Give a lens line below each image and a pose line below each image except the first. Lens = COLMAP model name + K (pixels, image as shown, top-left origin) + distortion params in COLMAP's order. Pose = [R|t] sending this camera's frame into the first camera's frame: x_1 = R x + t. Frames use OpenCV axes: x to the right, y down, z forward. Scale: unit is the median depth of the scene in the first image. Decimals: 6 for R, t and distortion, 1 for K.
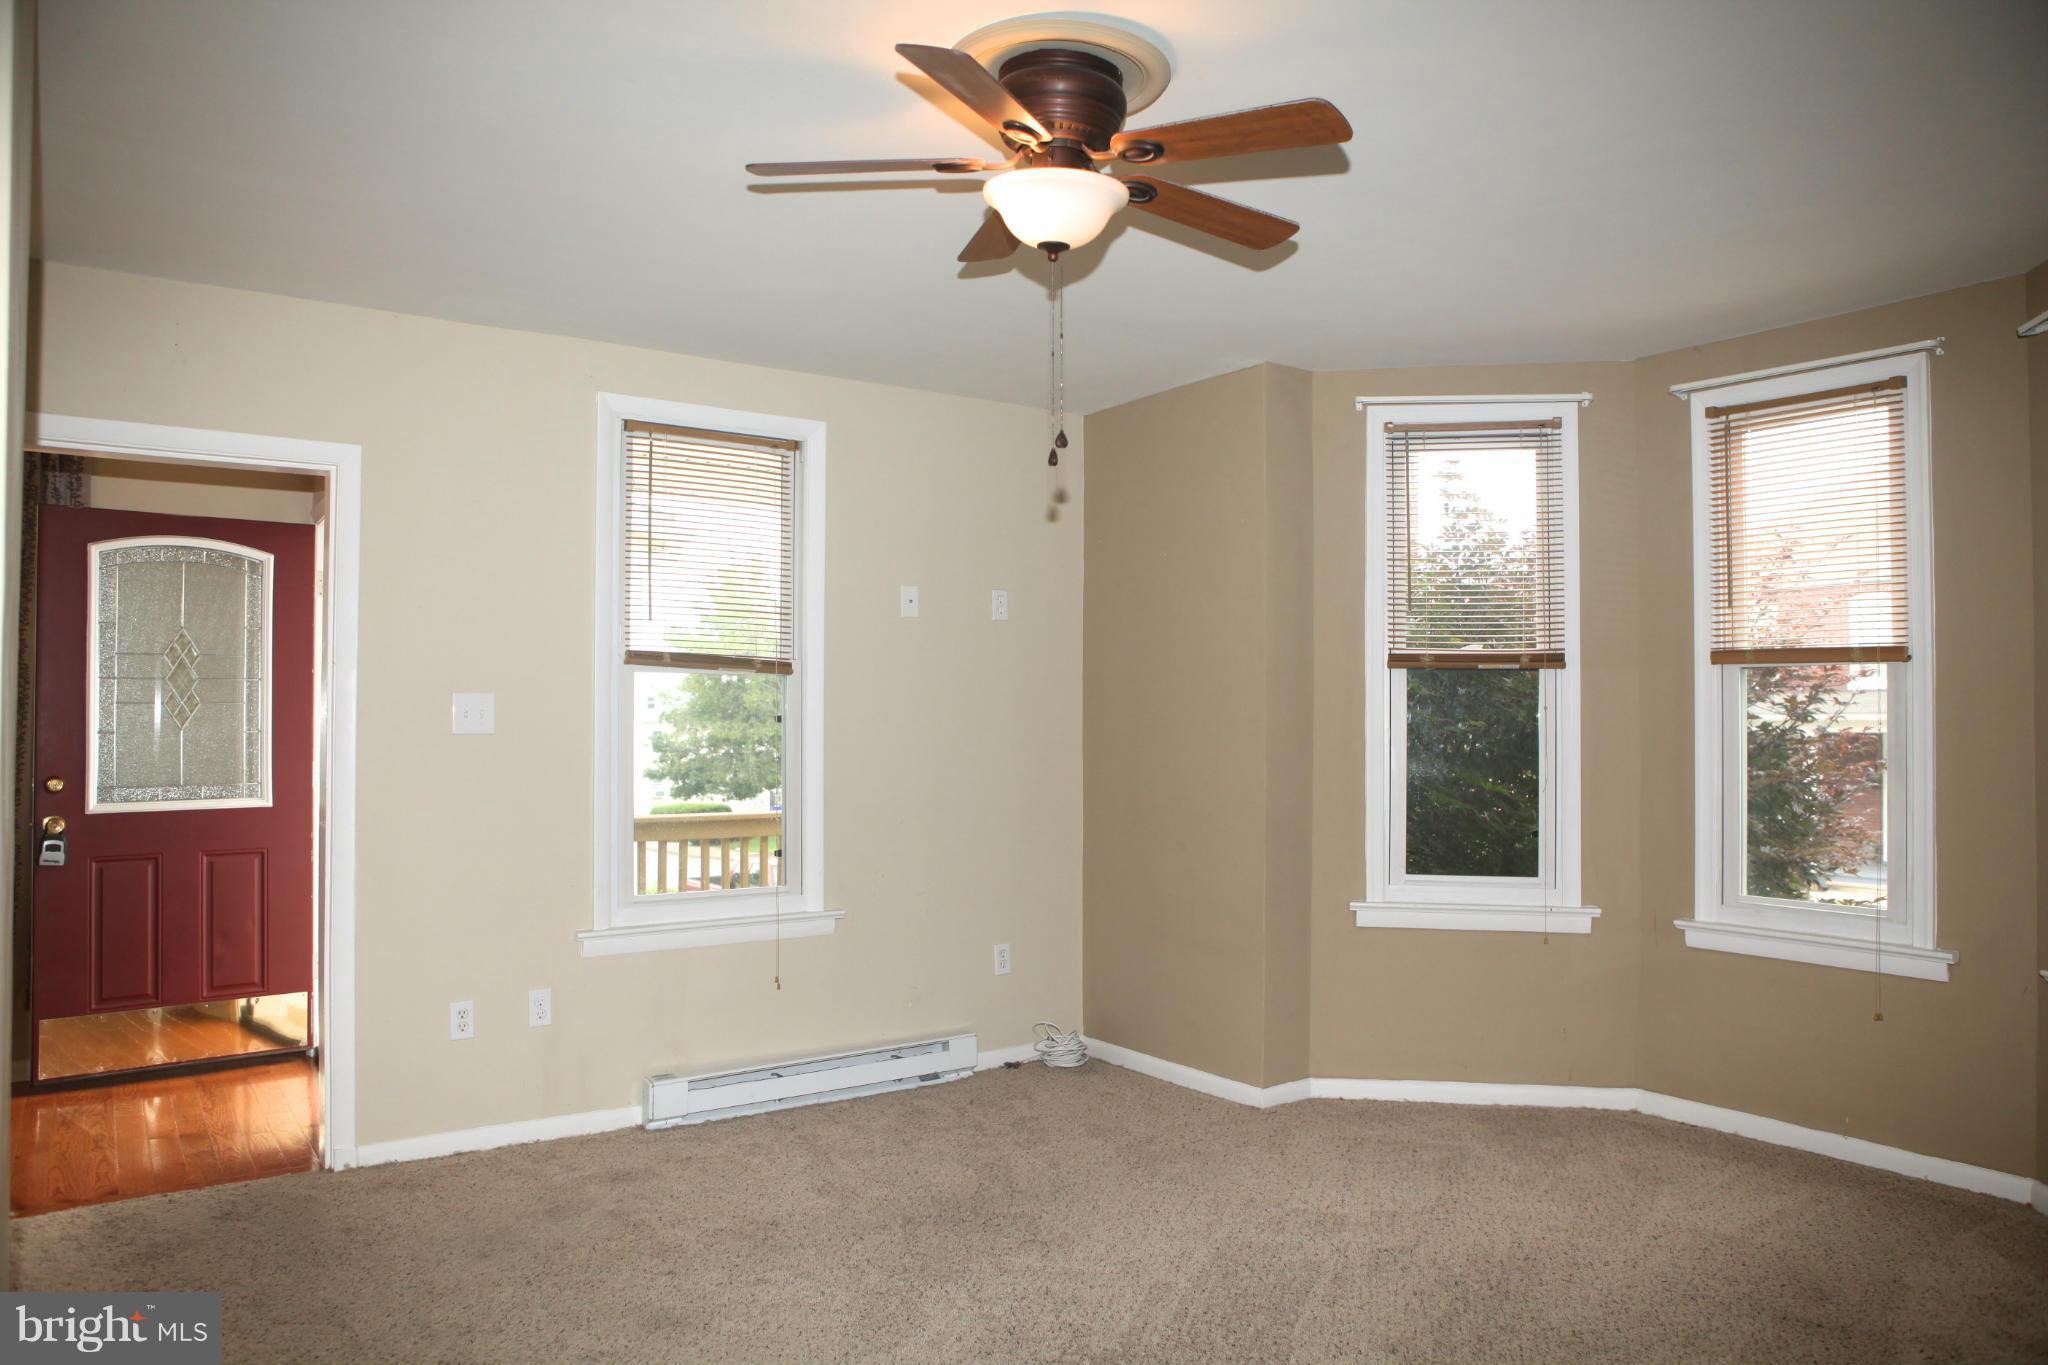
lens RADIAL K [[1393.0, 0, 1022.0], [0, 1393.0, 687.1], [0, 0, 1]] dist [-0.110451, 0.078670]
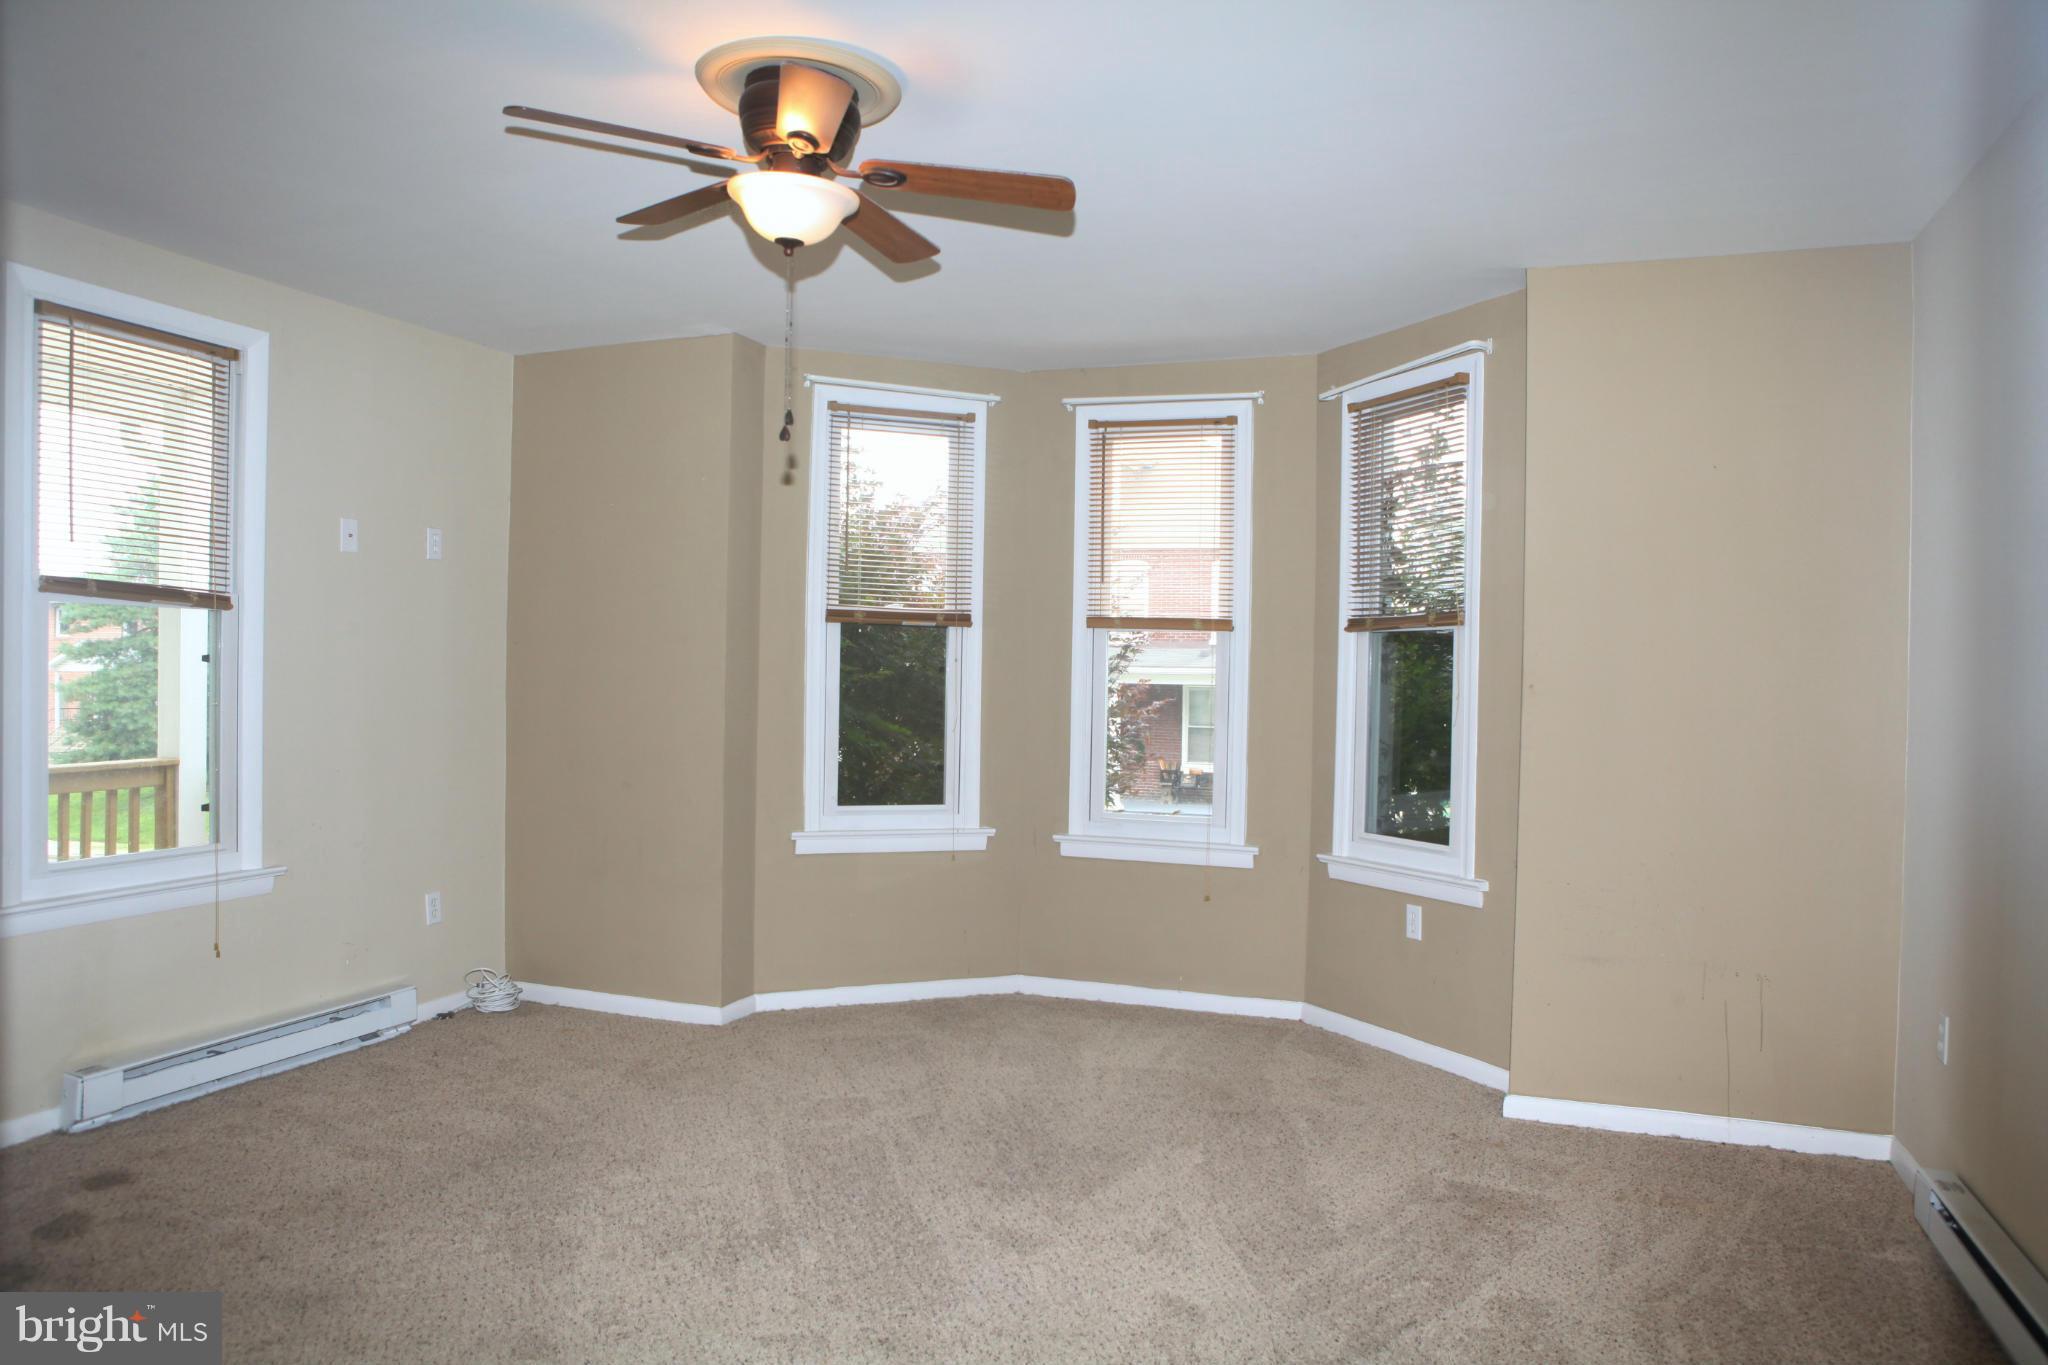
lens RADIAL K [[1393.0, 0, 1022.0], [0, 1393.0, 687.1], [0, 0, 1]] dist [-0.110451, 0.078670]
pose [[0.829796, 0.005983, 0.558035, -0.237815], [-0.028181, 0.999116, 0.031192, -0.000689], [-0.557355, -0.041609, 0.829231, -0.020818]]
